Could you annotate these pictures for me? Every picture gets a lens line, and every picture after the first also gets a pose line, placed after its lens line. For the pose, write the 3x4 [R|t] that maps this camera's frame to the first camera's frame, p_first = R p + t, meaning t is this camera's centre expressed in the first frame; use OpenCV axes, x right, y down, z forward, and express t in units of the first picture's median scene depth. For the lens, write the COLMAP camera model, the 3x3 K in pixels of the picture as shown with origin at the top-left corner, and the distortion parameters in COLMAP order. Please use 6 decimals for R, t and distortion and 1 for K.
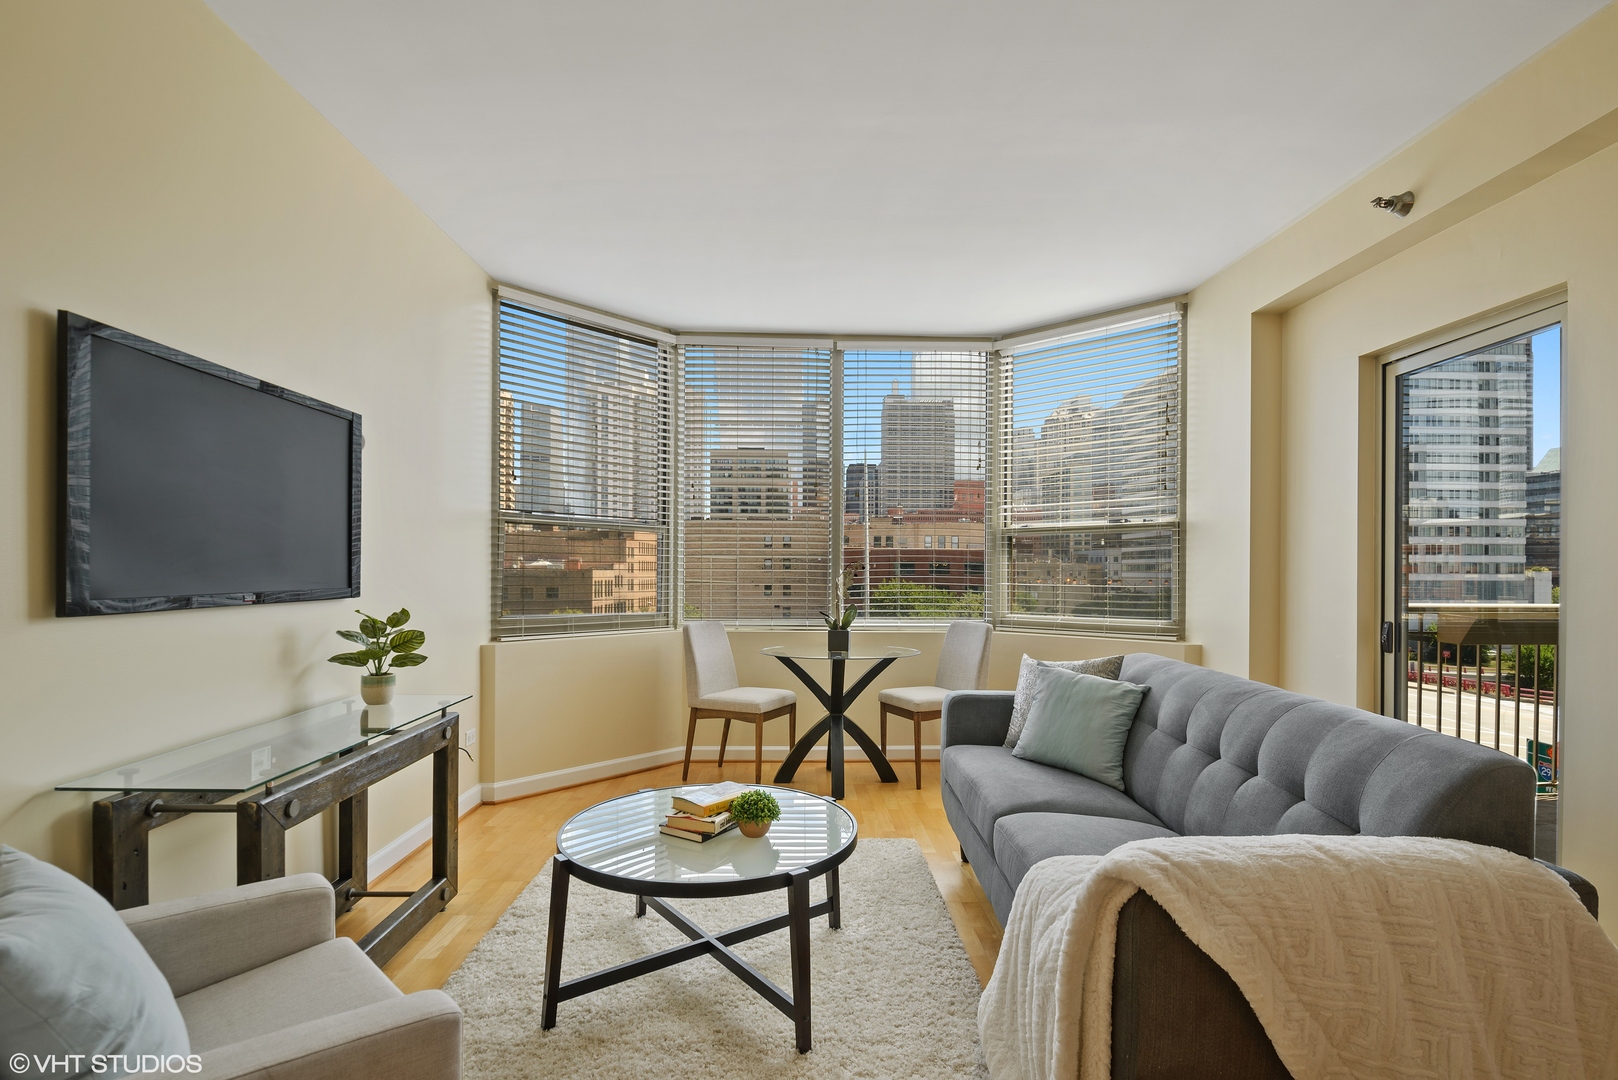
lens RADIAL K [[792.3, 0, 832.0], [0, 792.3, 574.2], [0, 0, 1]] dist [0.002752, -0.001172]
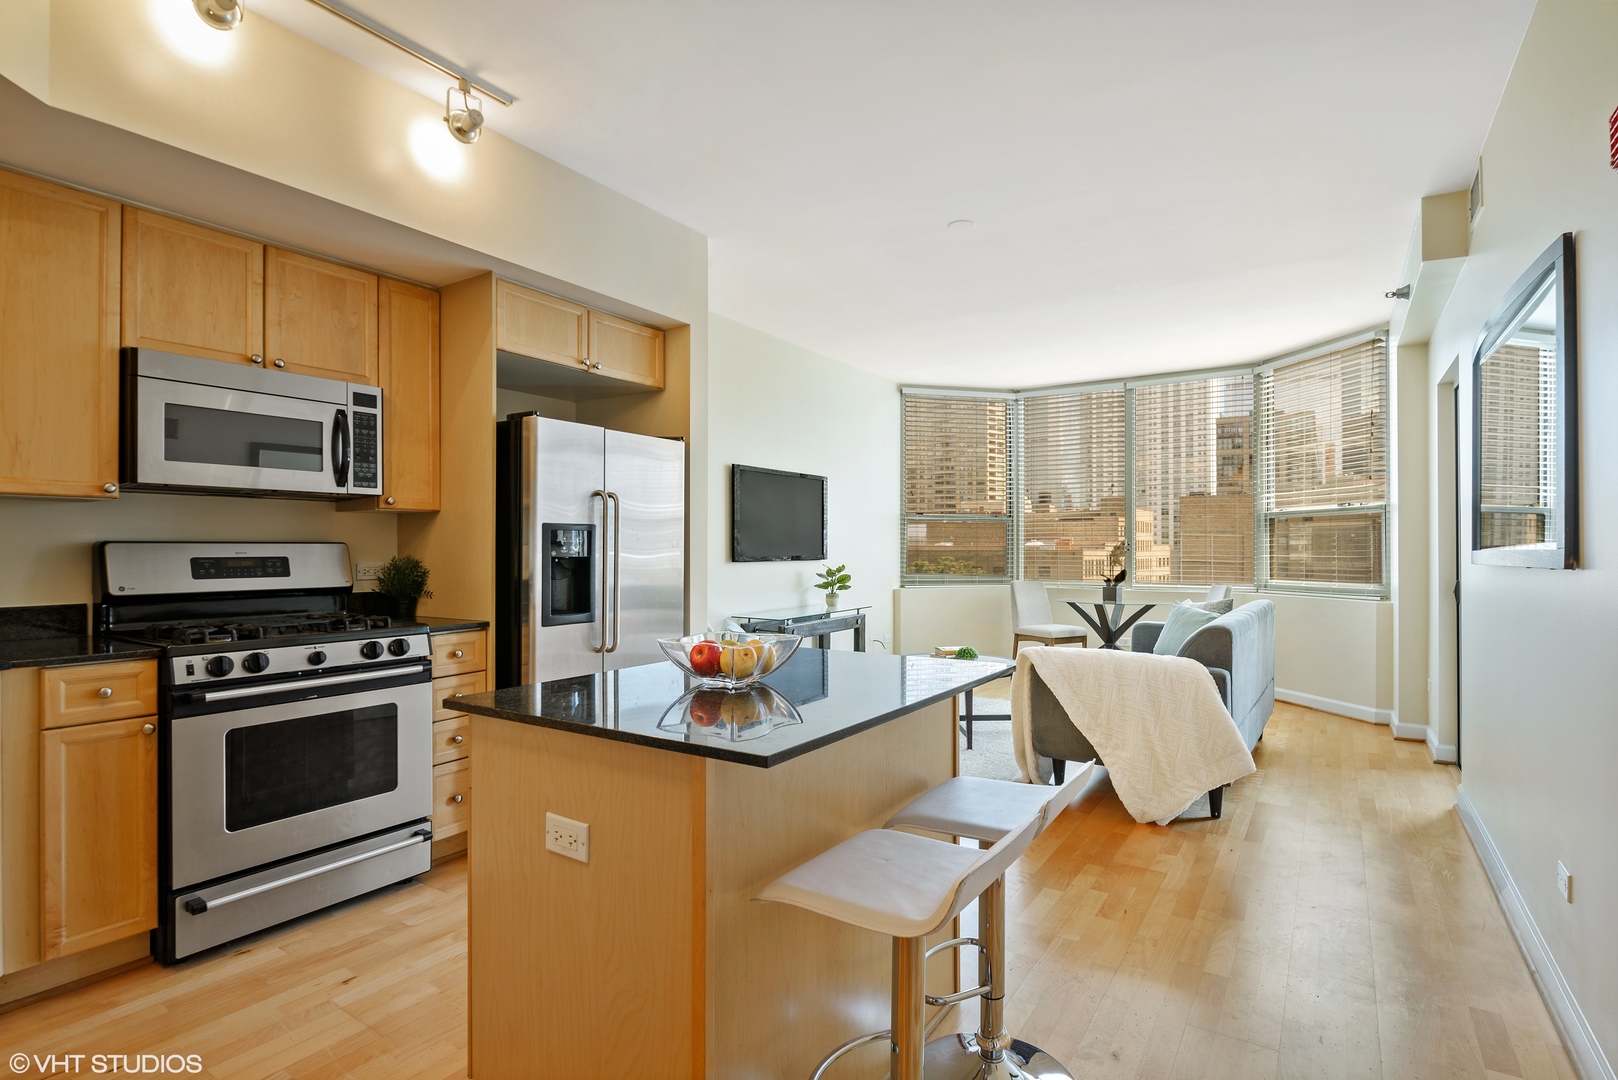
lens RADIAL K [[797.6, 0, 830.0], [0, 797.6, 550.0], [0, 0, 1]] dist [-0.000116, -0.001096]
pose [[0.819942, -0.005455, -0.572420, 0.423317], [0.002371, 0.999978, -0.006133, 0.010057], [0.572442, 0.003672, 0.819937, -0.505468]]
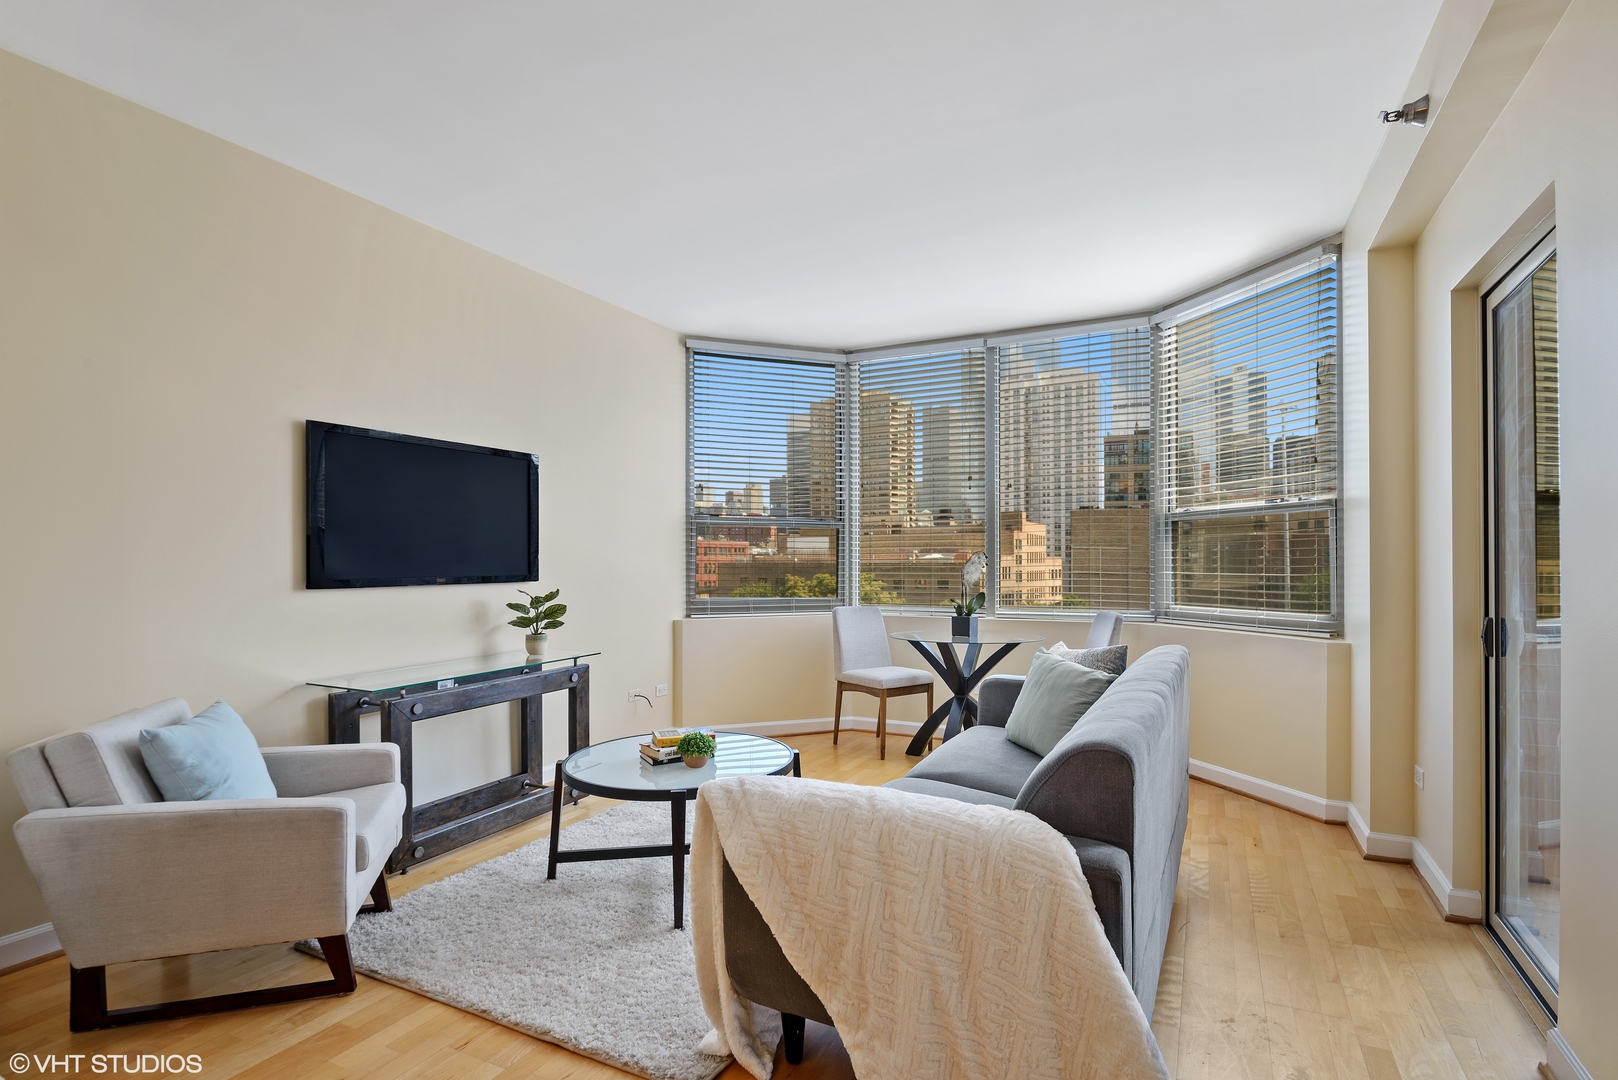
lens RADIAL K [[788.3, 0, 830.9], [0, 788.3, 565.0], [0, 0, 1]] dist [0.013778, -0.014567]
pose [[0.881519, -0.006072, -0.472110, 0.346729], [0.005536, 0.999981, -0.002525, 0.003921], [0.472117, -0.000388, 0.881536, -0.010872]]
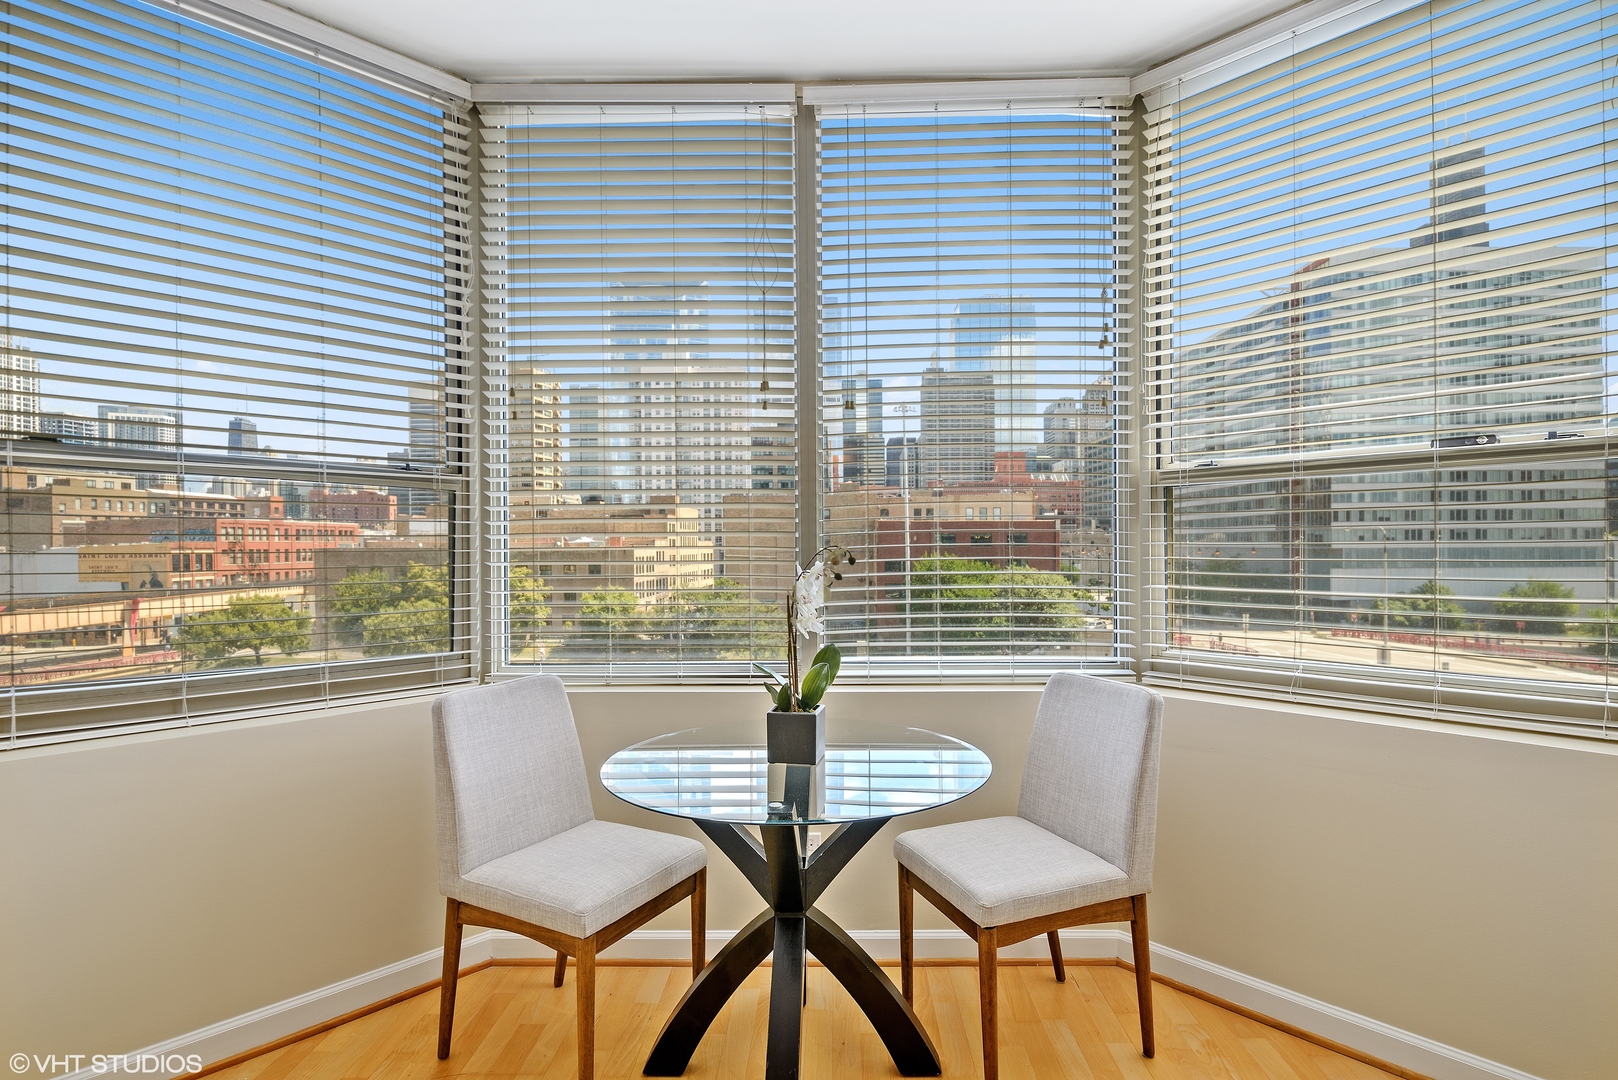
lens RADIAL K [[782.0, 0, 832.6], [0, 782.0, 544.9], [0, 0, 1]] dist [-0.001237, -0.000602]
pose [[0.998581, -0.011584, -0.051971, 0.050603], [0.011405, 0.999928, -0.003743, -0.014815], [0.052010, 0.003145, 0.998642, 0.582088]]
